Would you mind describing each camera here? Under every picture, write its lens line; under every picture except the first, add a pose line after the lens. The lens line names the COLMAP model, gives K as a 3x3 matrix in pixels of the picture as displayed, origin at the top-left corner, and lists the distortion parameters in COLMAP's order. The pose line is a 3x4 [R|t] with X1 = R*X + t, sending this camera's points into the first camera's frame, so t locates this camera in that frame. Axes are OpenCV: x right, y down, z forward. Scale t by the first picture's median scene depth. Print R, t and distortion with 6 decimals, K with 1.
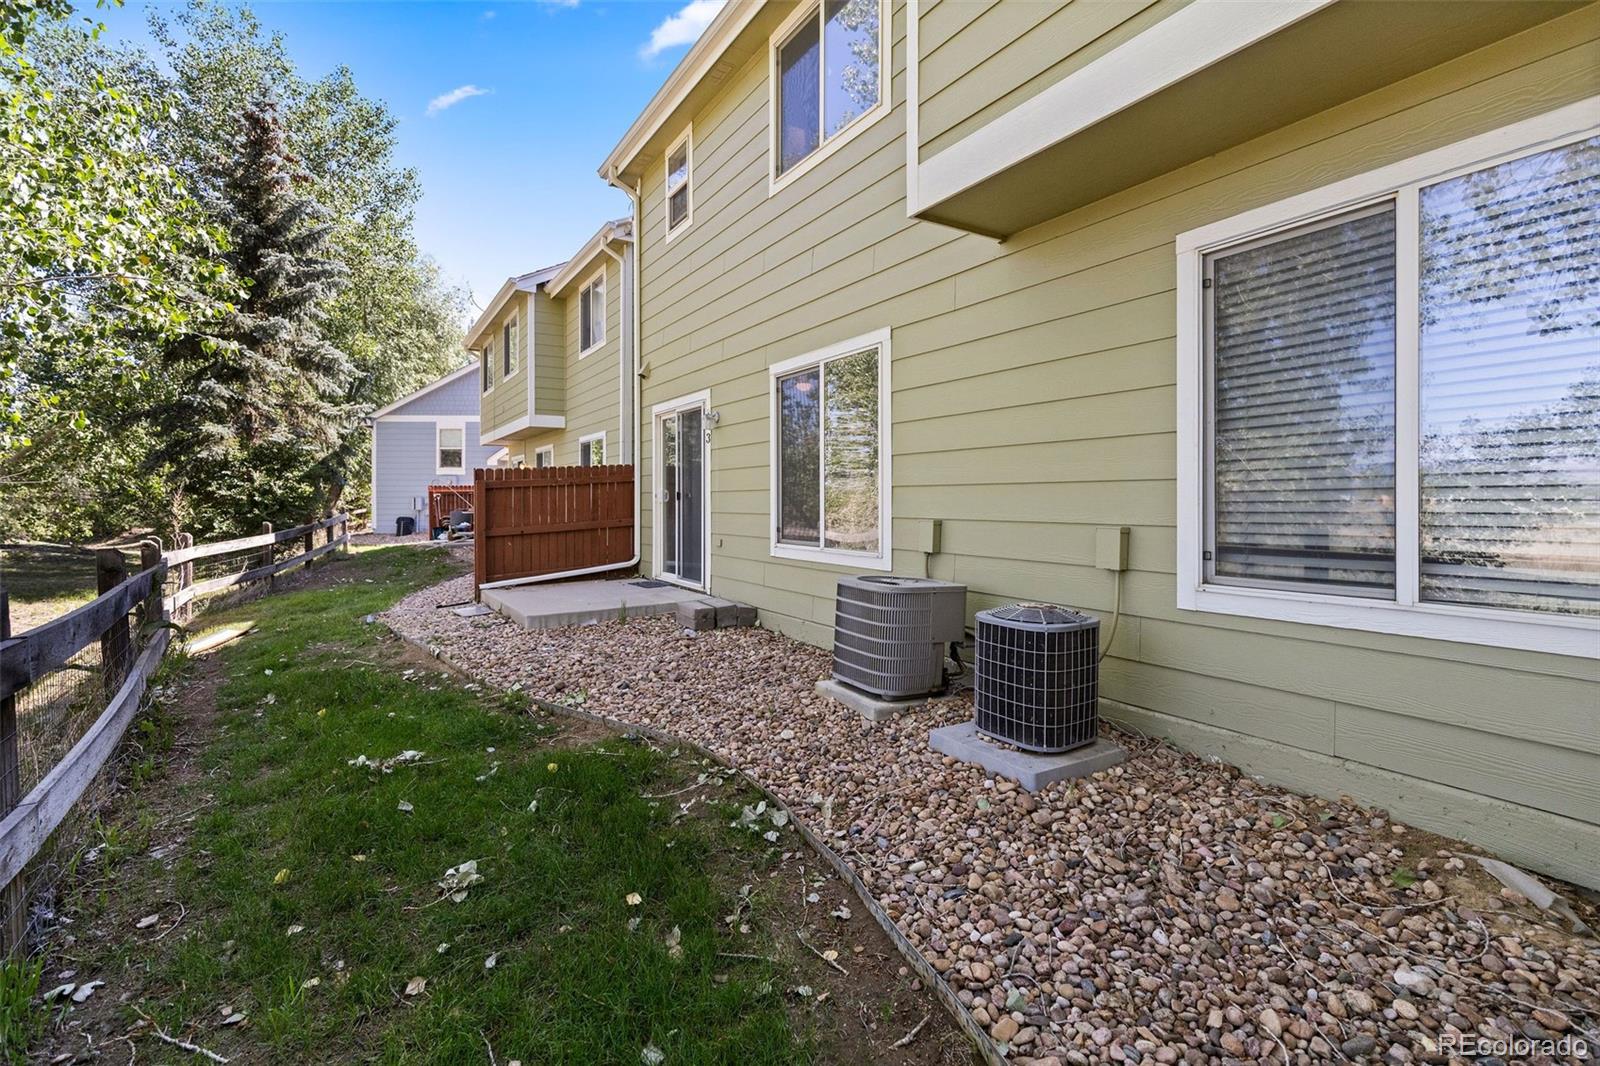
lens RADIAL K [[719.4, 0, 801.7], [0, 719.4, 516.6], [0, 0, 1]] dist [0.001898, -0.000236]
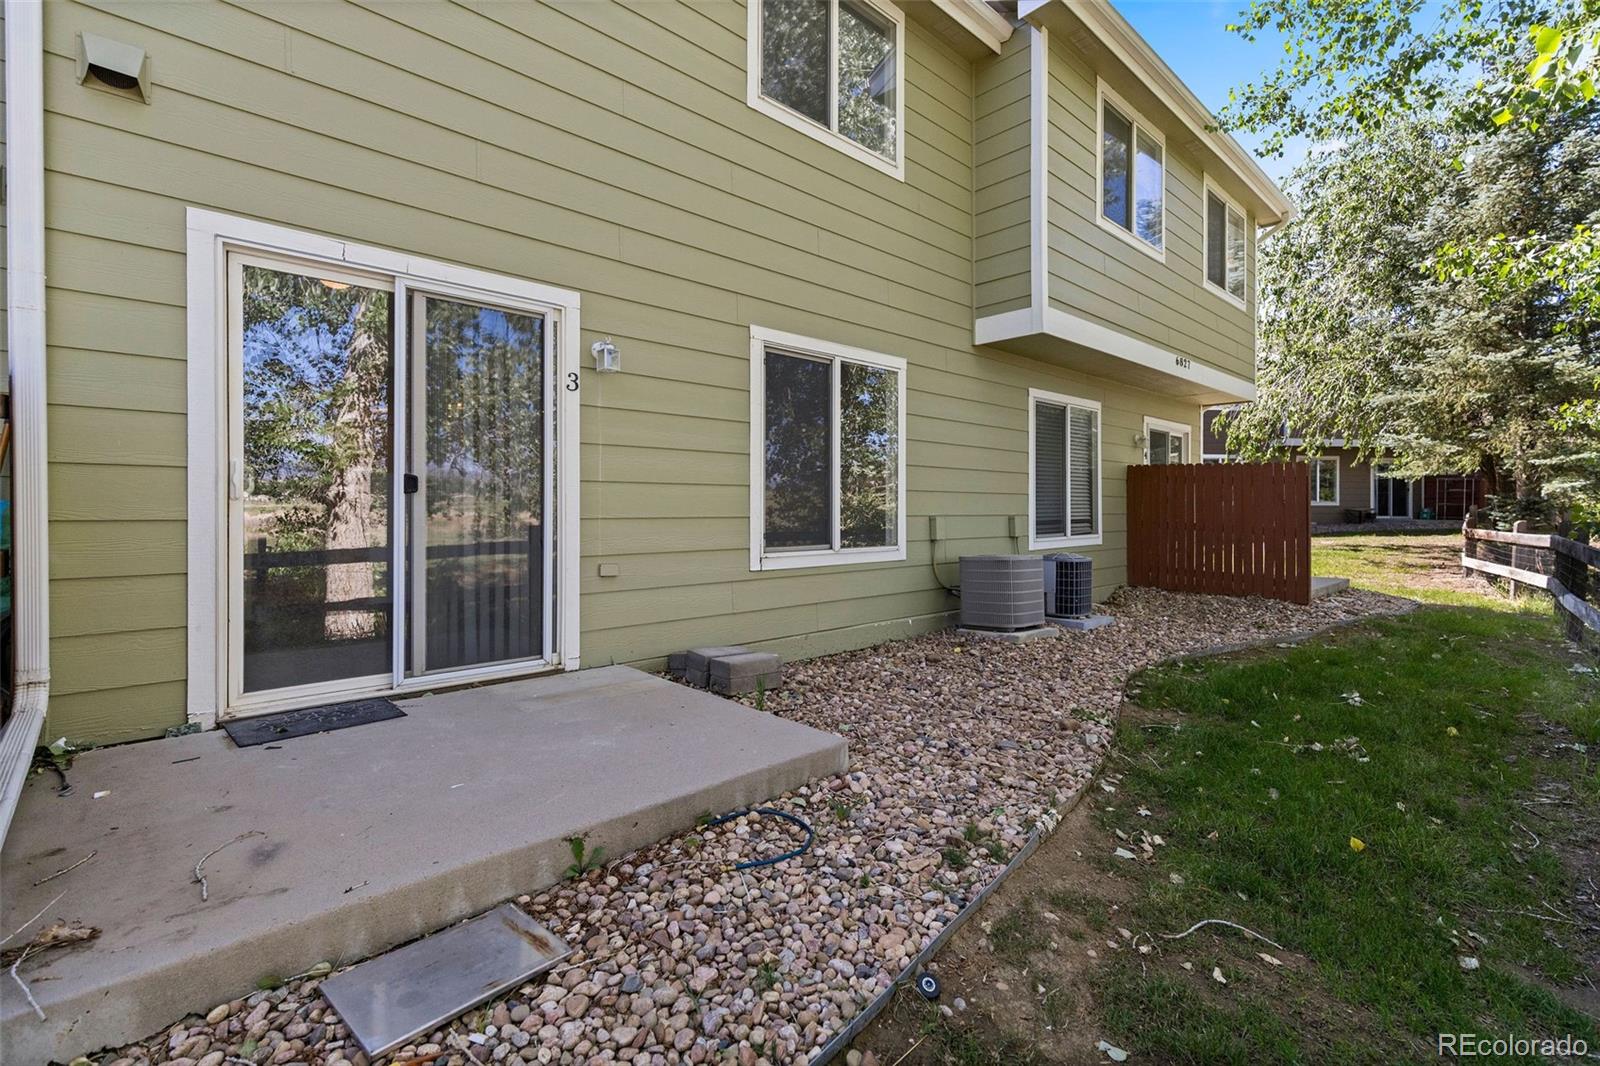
lens RADIAL K [[719.4, 0, 801.7], [0, 719.4, 516.6], [0, 0, 1]] dist [0.001898, -0.000236]
pose [[-0.181004, -0.020415, 0.983270, -0.837004], [0.010633, 0.999685, 0.022714, -0.020973], [-0.983425, 0.014566, -0.180730, 1.107521]]
